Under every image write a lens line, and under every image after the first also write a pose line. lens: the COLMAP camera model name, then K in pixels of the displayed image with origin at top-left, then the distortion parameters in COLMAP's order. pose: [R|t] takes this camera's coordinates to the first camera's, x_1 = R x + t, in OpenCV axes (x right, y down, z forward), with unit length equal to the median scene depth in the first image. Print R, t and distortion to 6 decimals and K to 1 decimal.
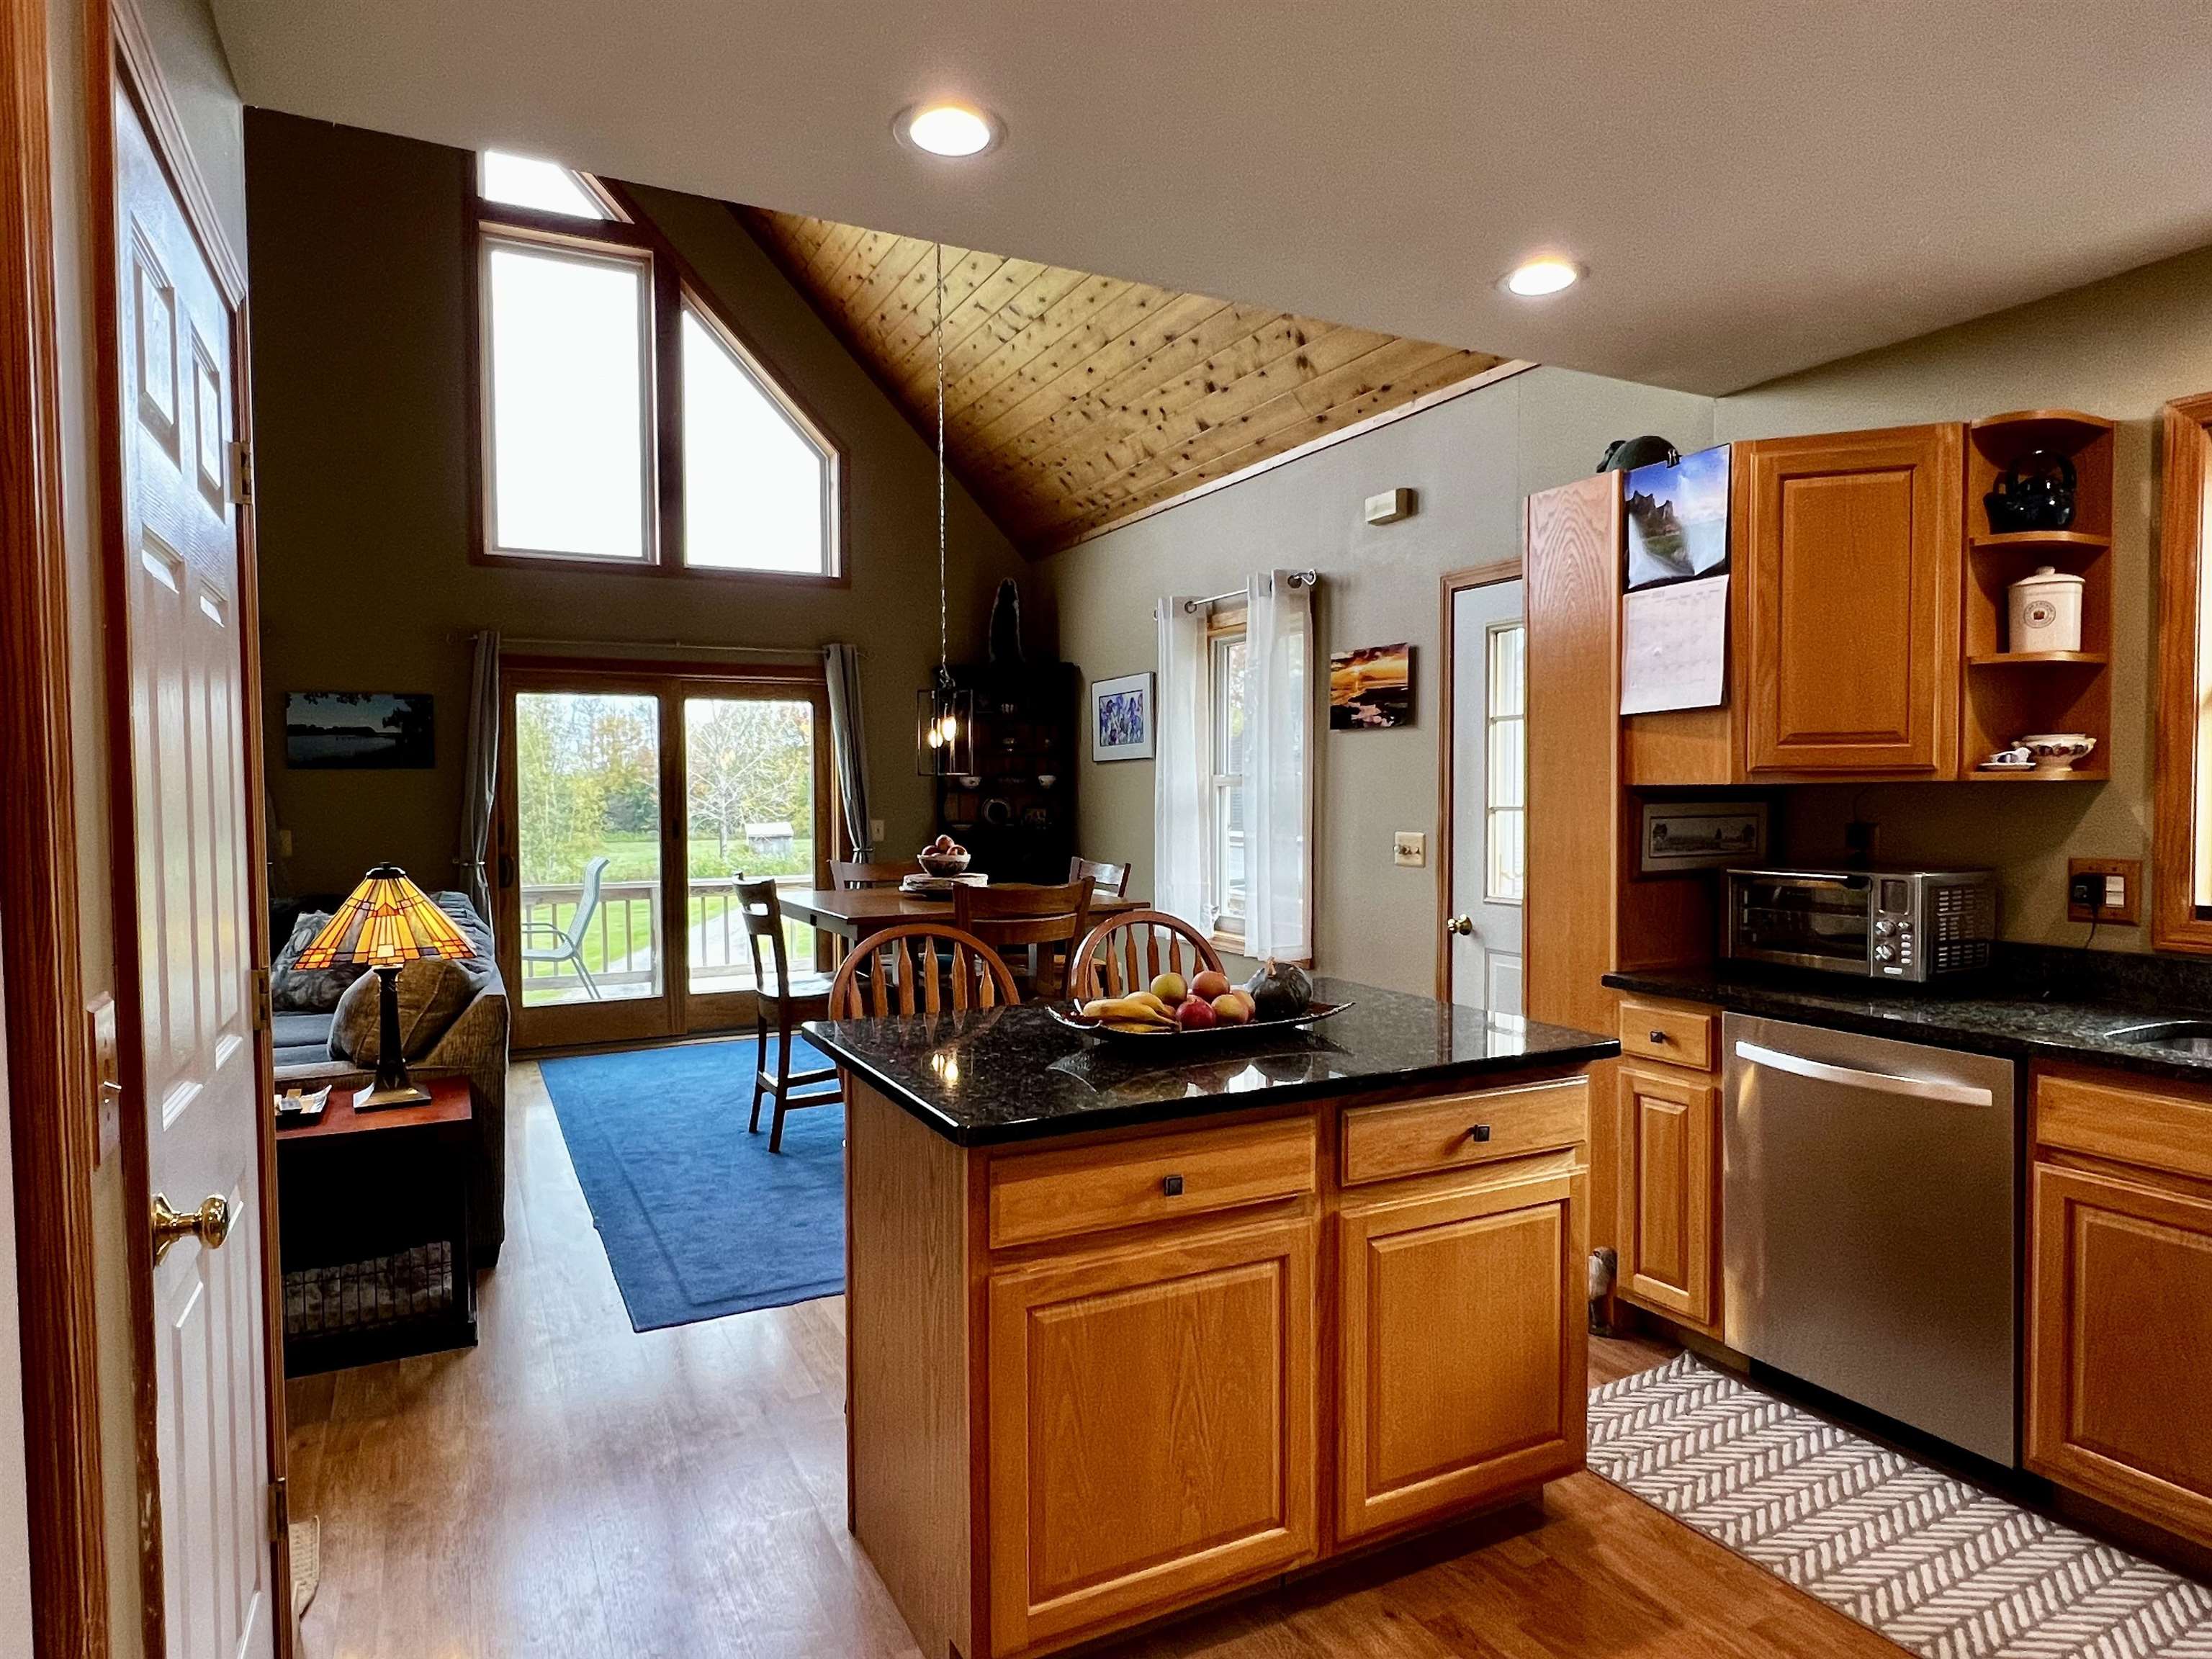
lens RADIAL K [[1312.1, 0, 1116.7], [0, 1312.1, 837.4], [0, 0, 1]] dist [0.004879, -0.000510]
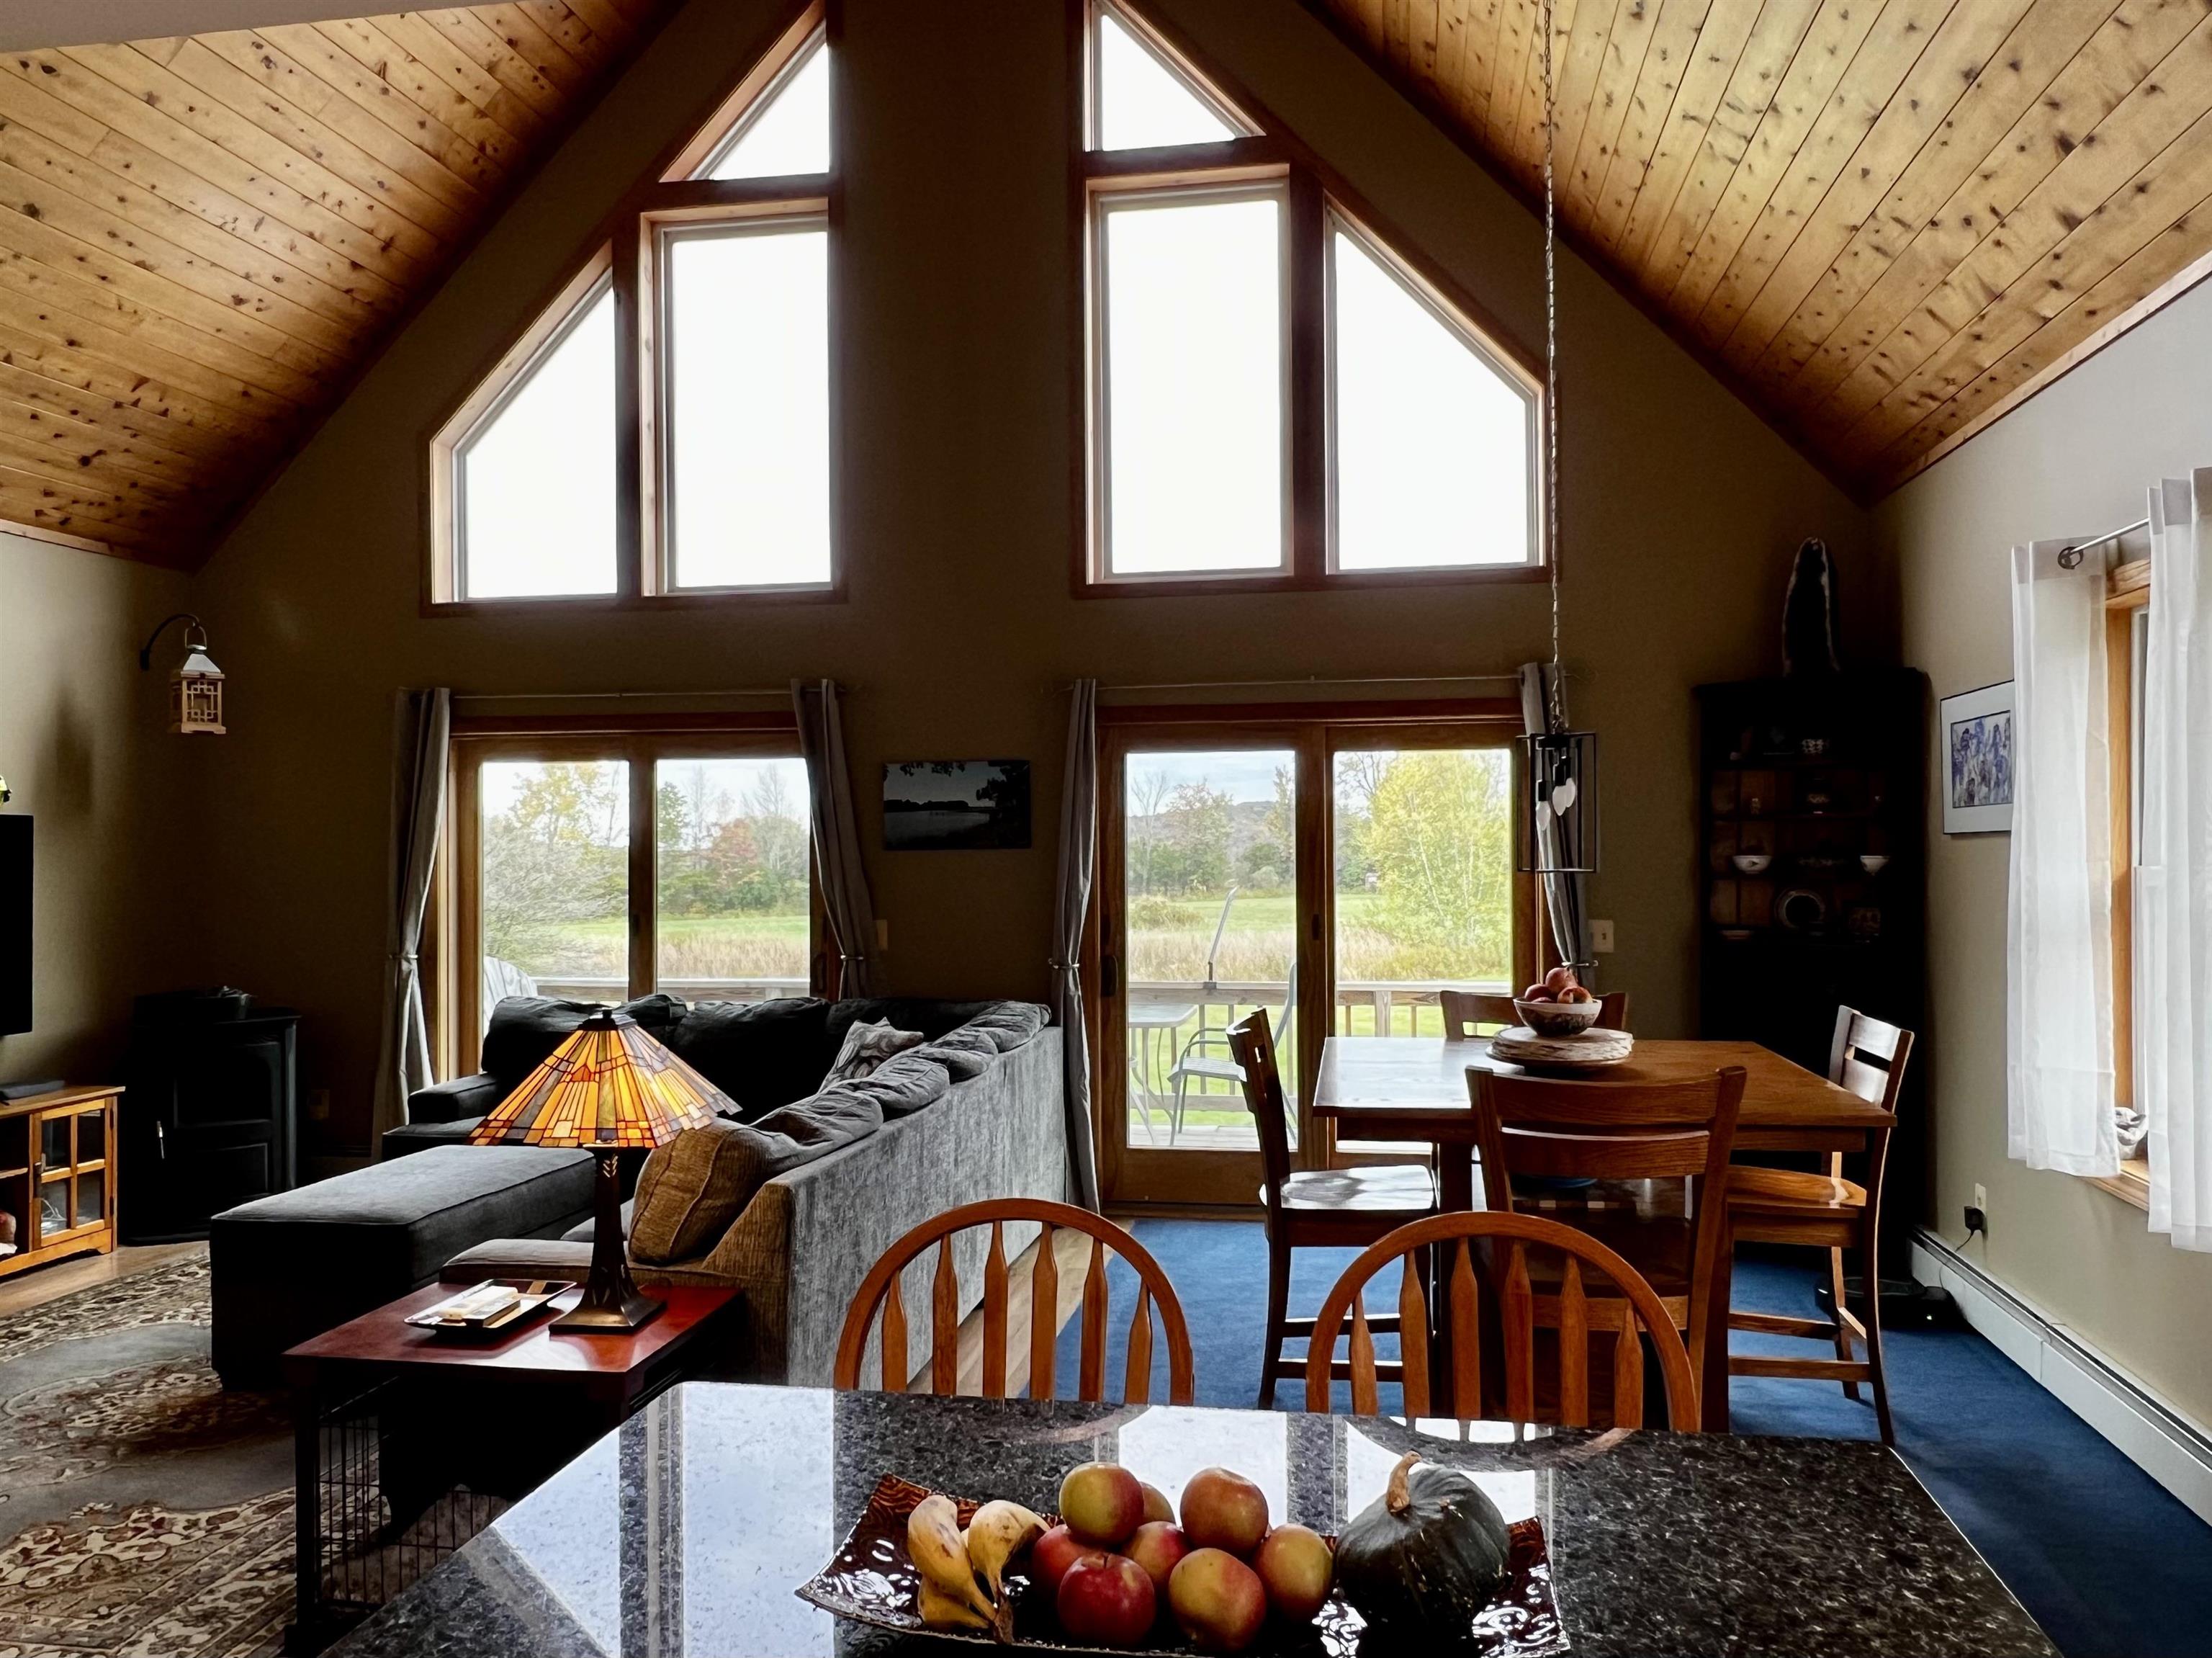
lens RADIAL K [[1628.1, 0, 1113.7], [0, 1628.1, 829.4], [0, 0, 1]] dist [0.006756, 0.001531]
pose [[0.801074, -0.005057, -0.598543, 0.136513], [-0.018958, 0.999248, -0.033816, -0.031639], [0.598264, 0.038436, 0.800376, 0.218012]]
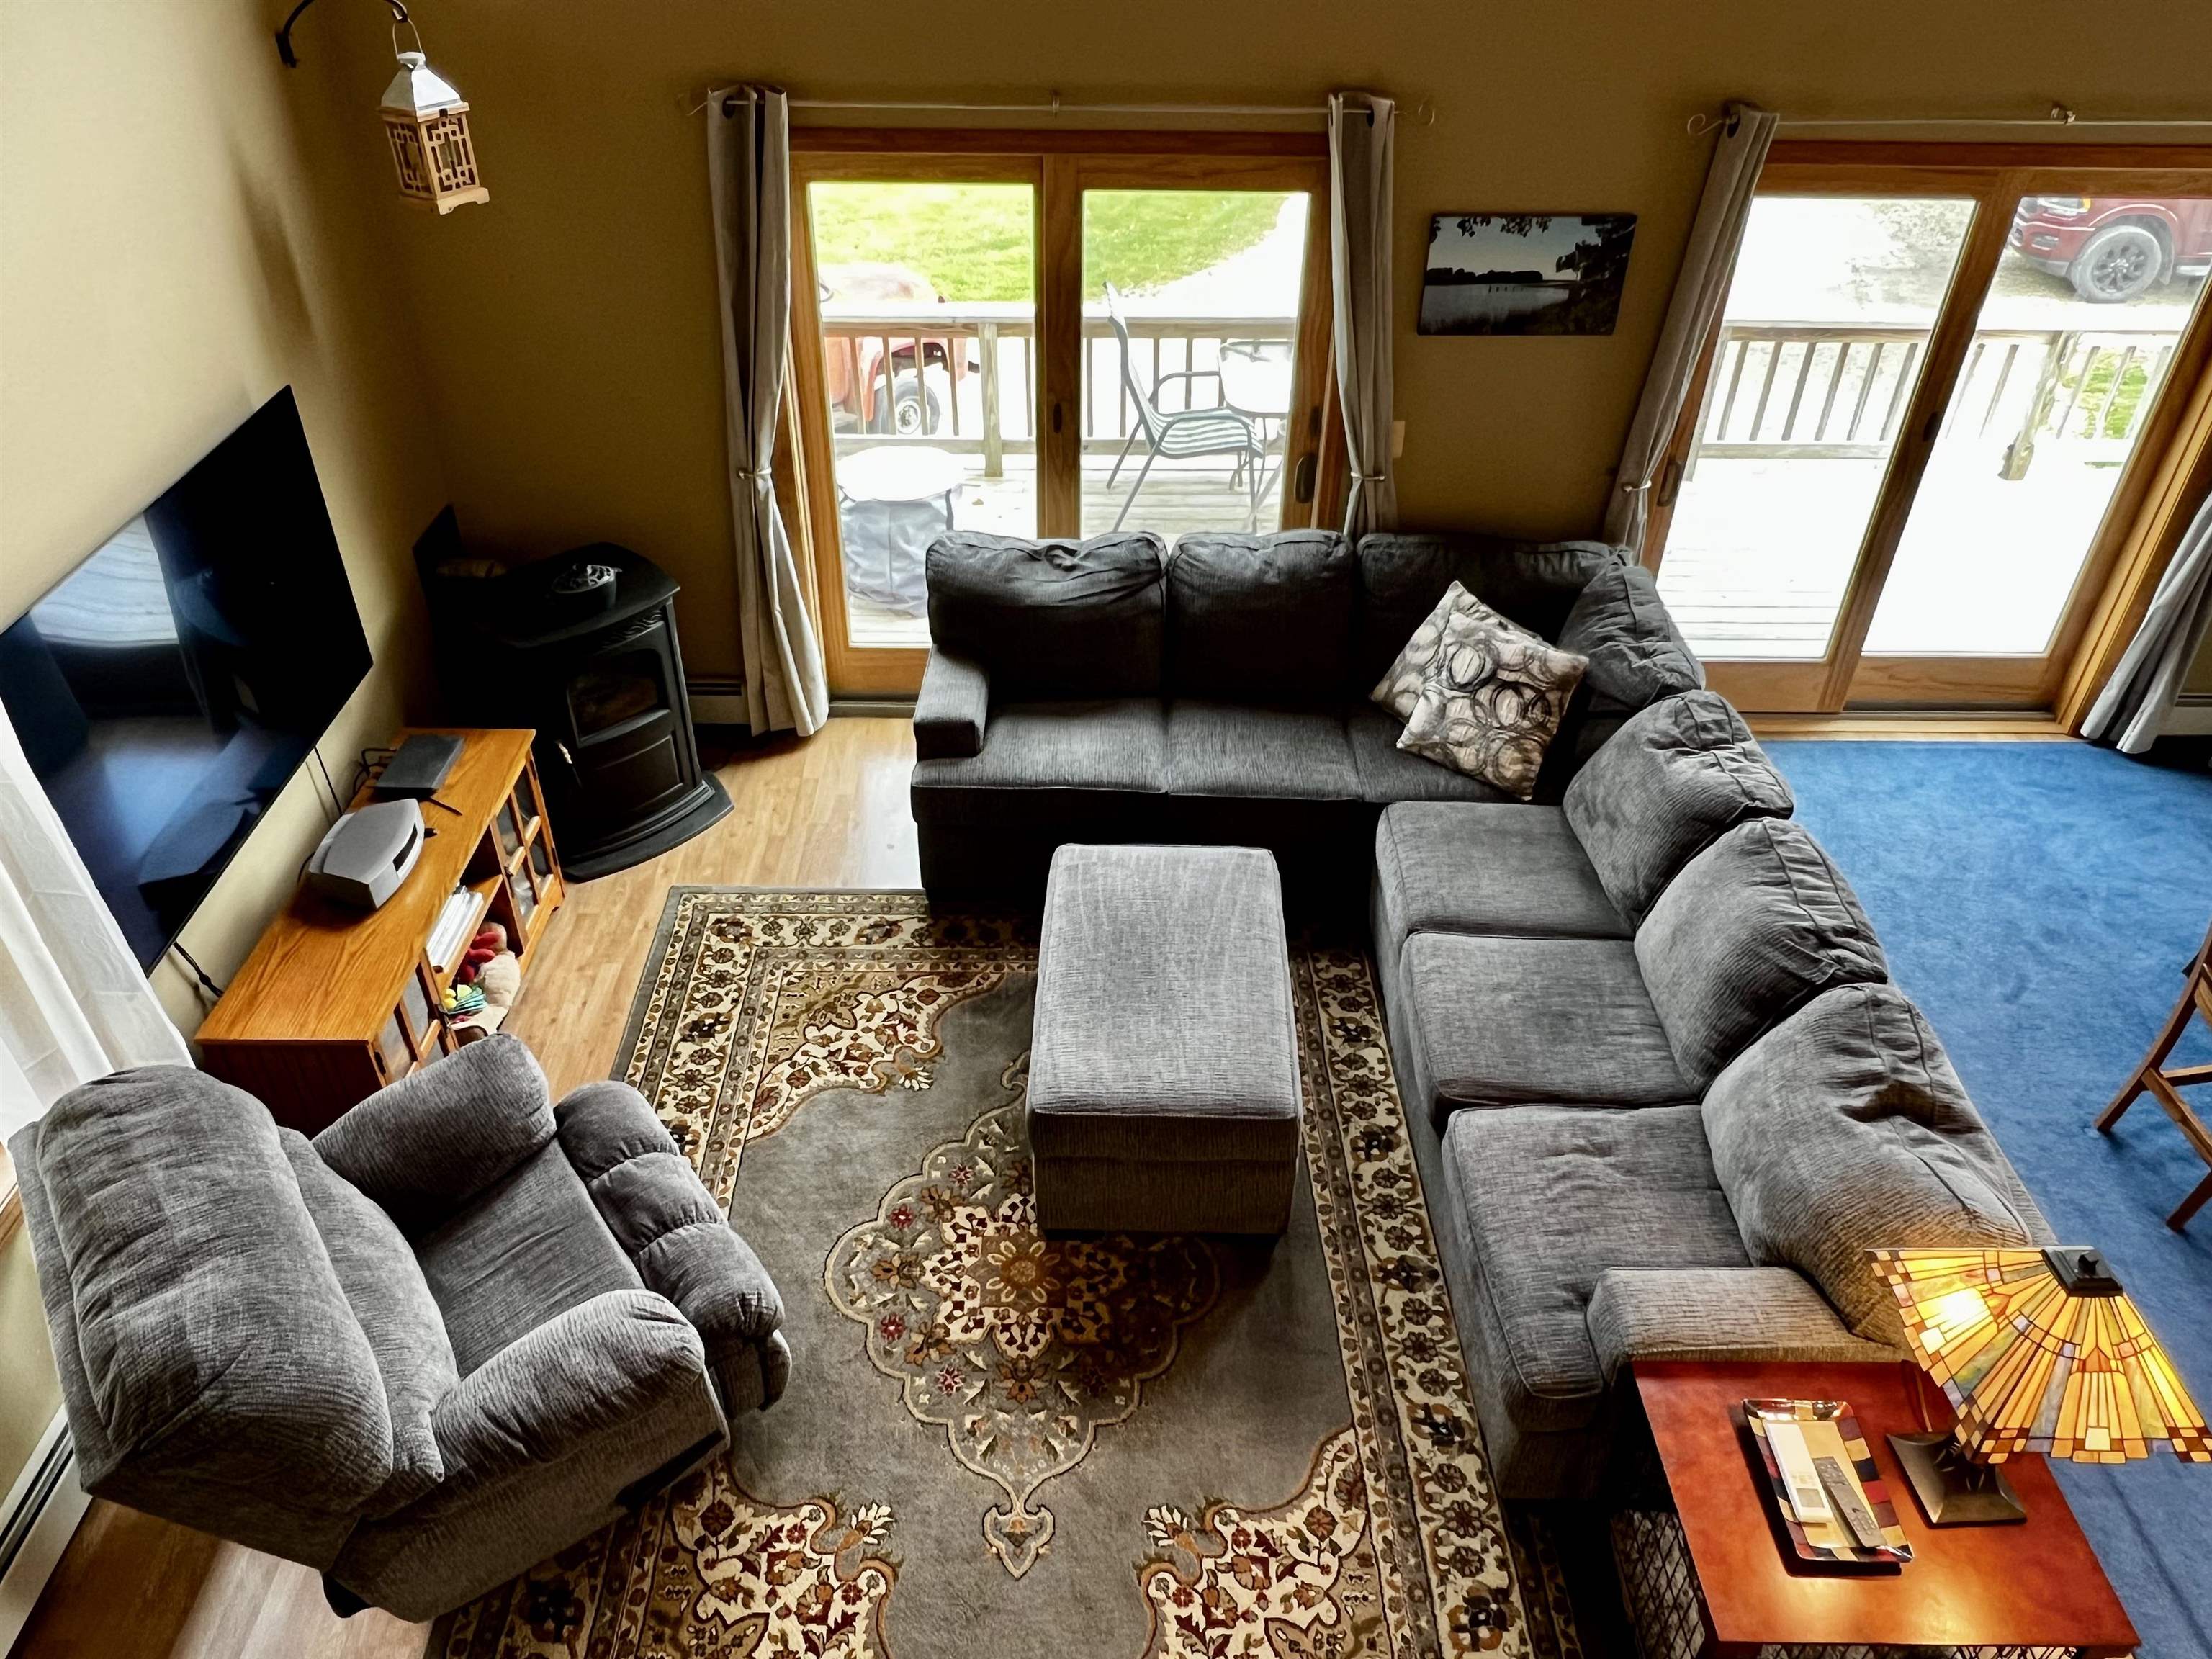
lens RADIAL K [[1545.5, 0, 1123.9], [0, 1545.5, 897.0], [0, 0, 1]] dist [0.006582, 0.006533]
pose [[0.895707, 0.282866, -0.343068, -0.402615], [-0.030000, 0.808243, 0.588085, -0.273980], [0.443631, -0.516460, 0.732435, 0.200508]]
